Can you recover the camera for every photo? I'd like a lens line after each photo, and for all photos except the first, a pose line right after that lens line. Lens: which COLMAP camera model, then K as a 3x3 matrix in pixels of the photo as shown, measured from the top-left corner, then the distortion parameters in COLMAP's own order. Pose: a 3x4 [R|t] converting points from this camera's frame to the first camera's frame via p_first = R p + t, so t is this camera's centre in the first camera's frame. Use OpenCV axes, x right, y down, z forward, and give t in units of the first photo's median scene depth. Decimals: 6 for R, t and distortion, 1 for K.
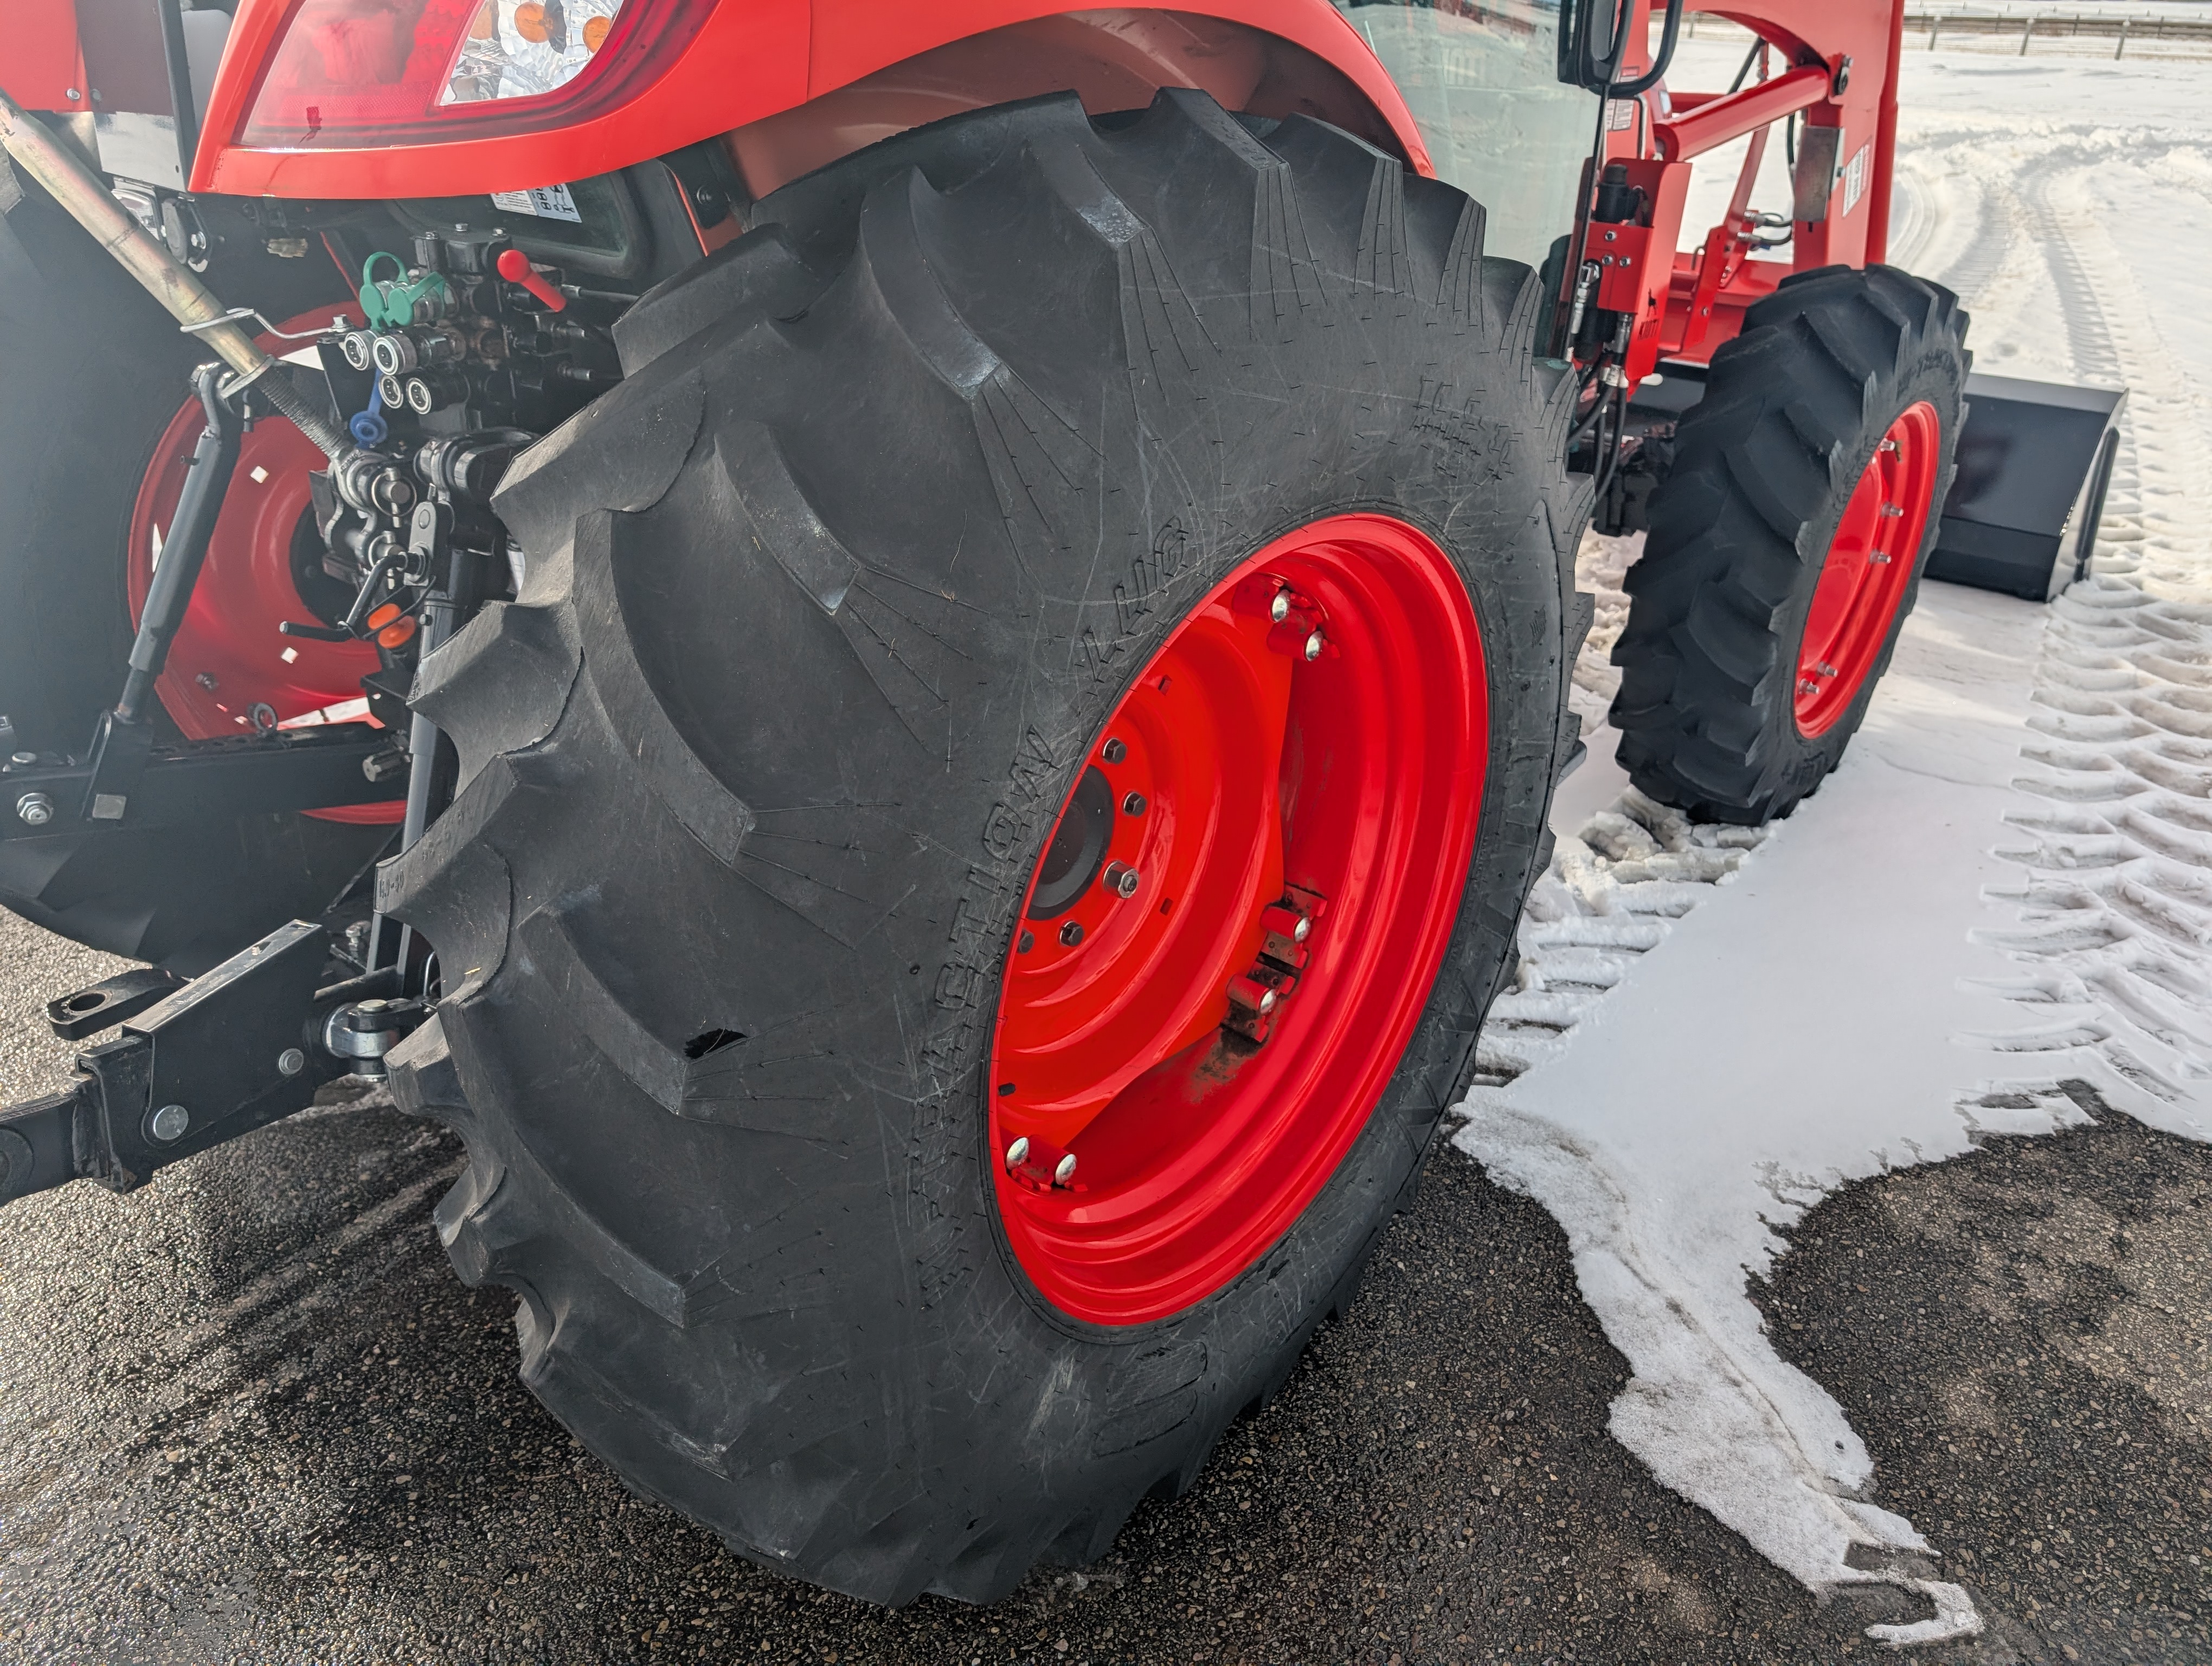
lens RADIAL K [[1586.7, 0, 1079.3], [0, 1586.7, 829.2], [0, 0, 1]] dist [0.030482, -0.034036]
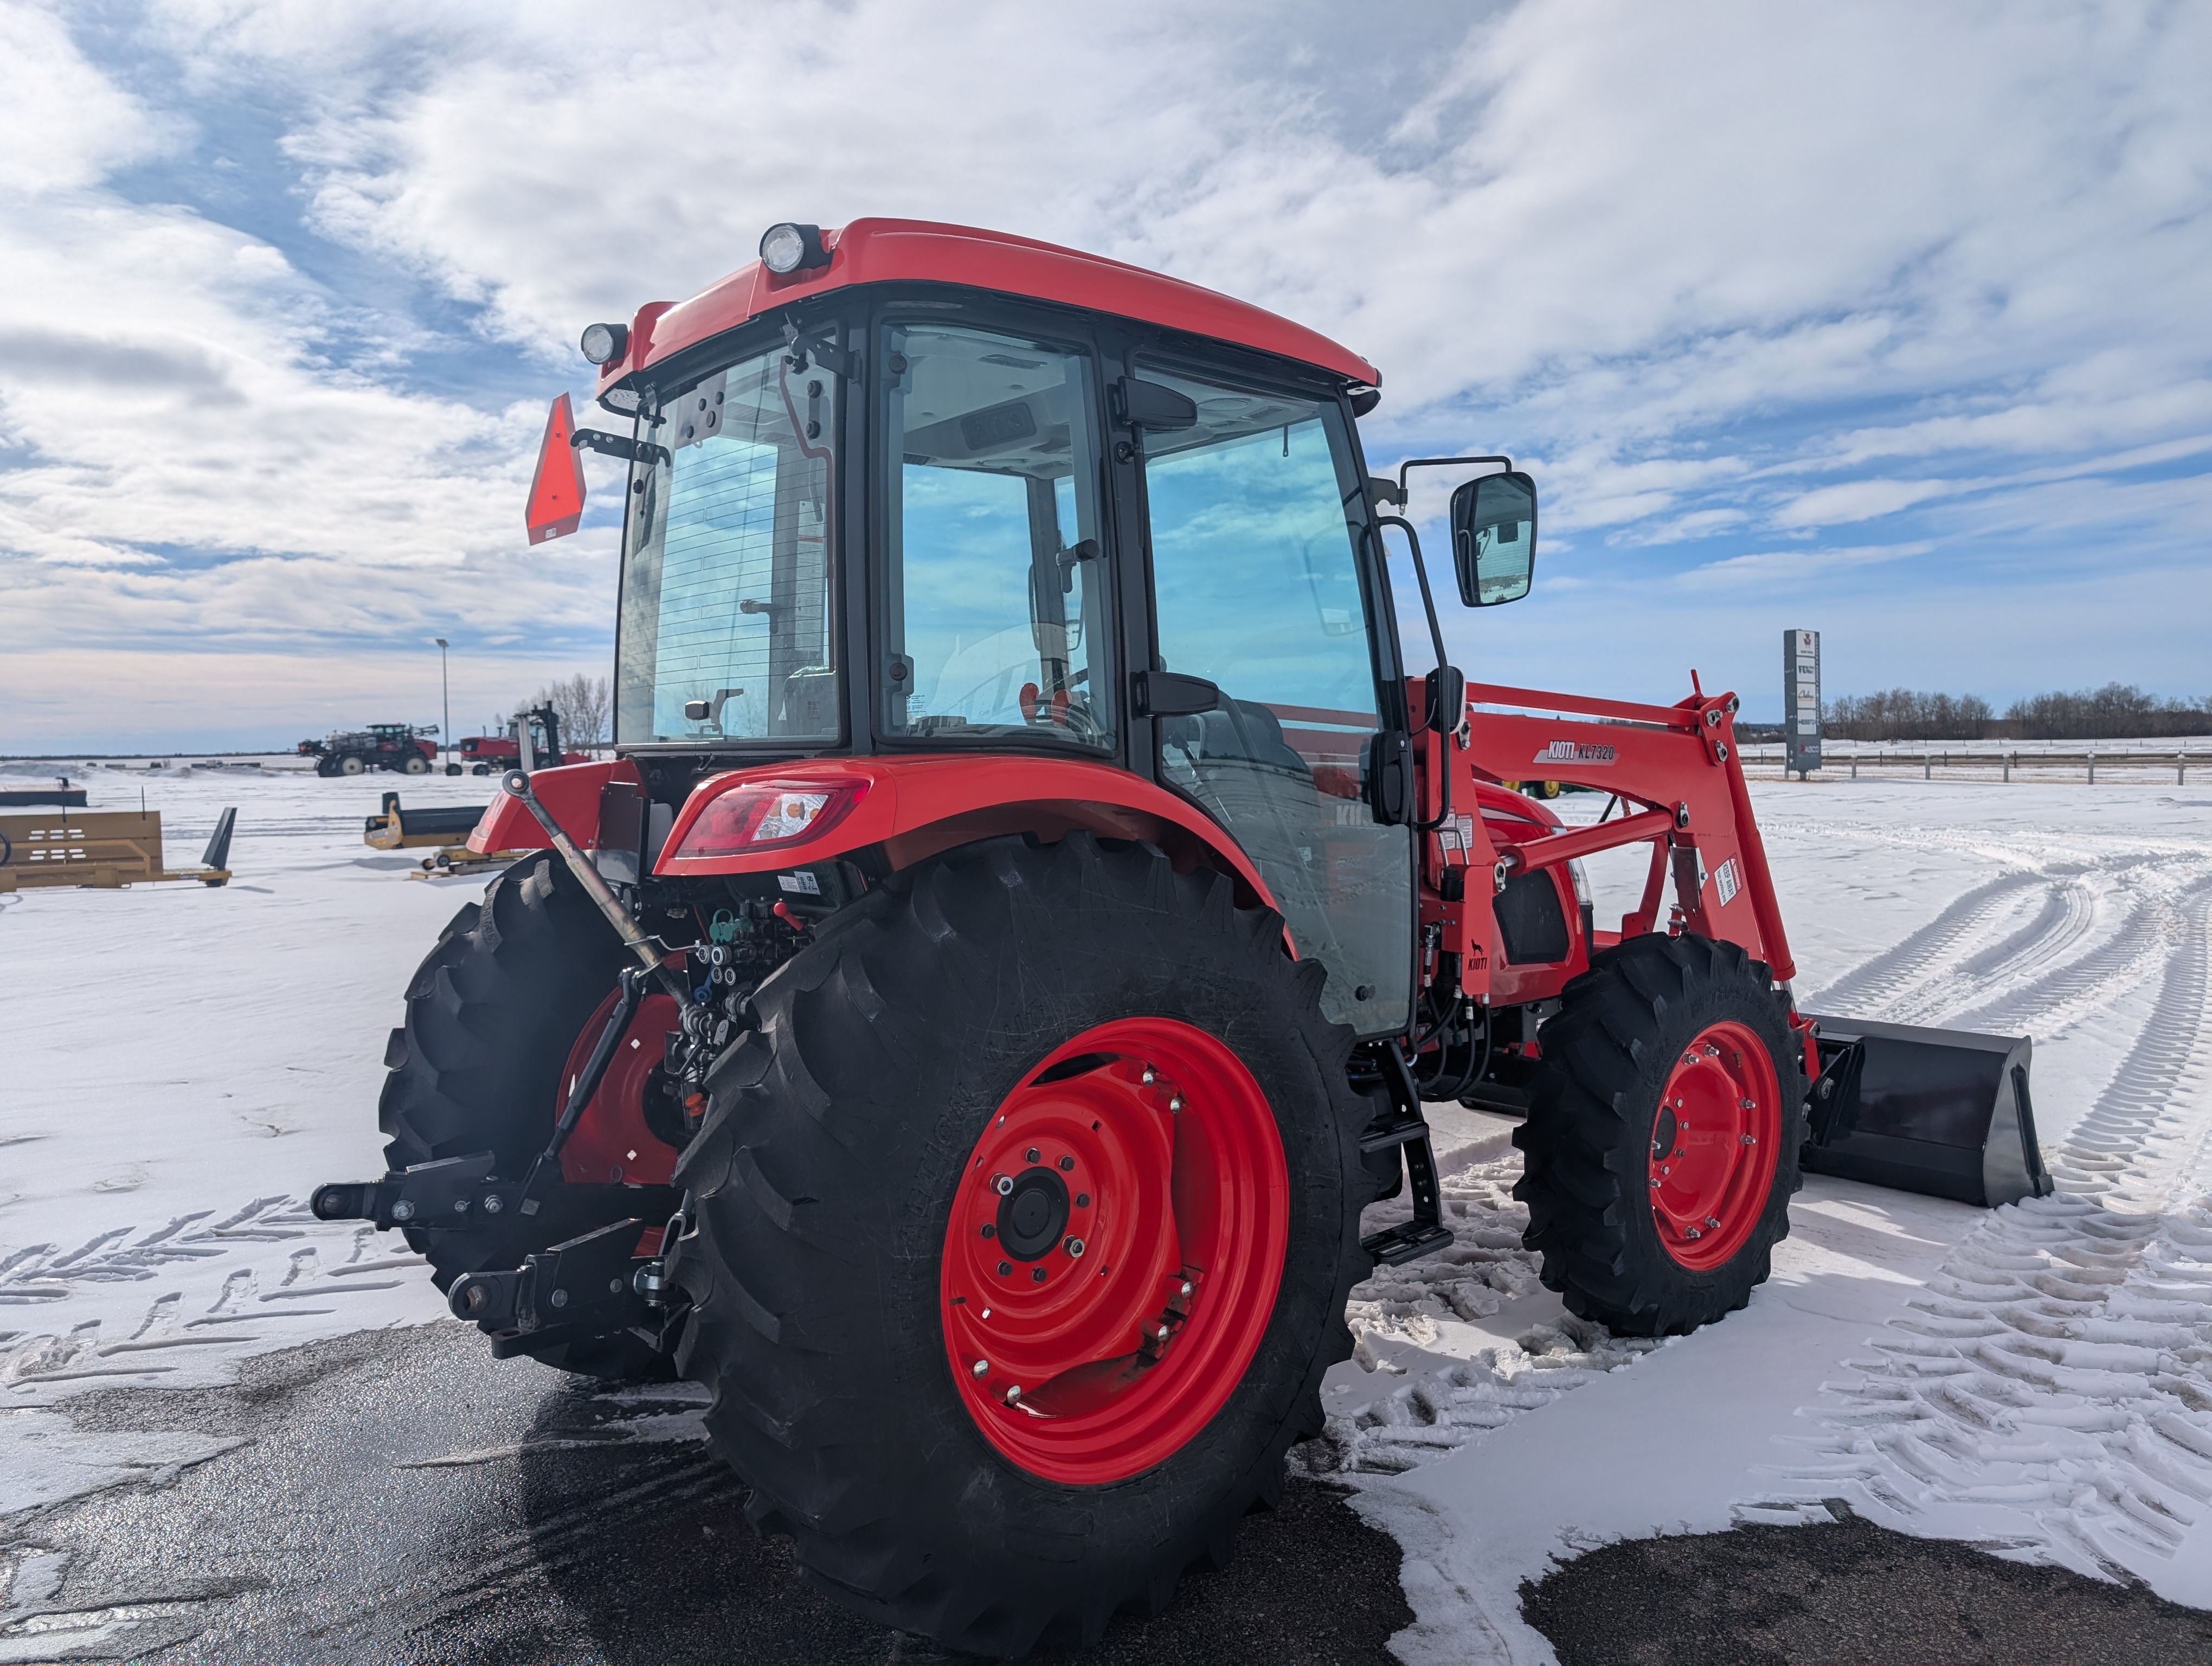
lens RADIAL K [[1608.3, 0, 1061.1], [0, 1608.3, 831.3], [0, 0, 1]] dist [0.006507, -0.005277]
pose [[0.983225, -0.014464, -0.181820, 0.274854], [-0.063514, 0.907308, -0.415641, 0.285584], [0.170978, 0.420217, 0.891170, -0.606258]]
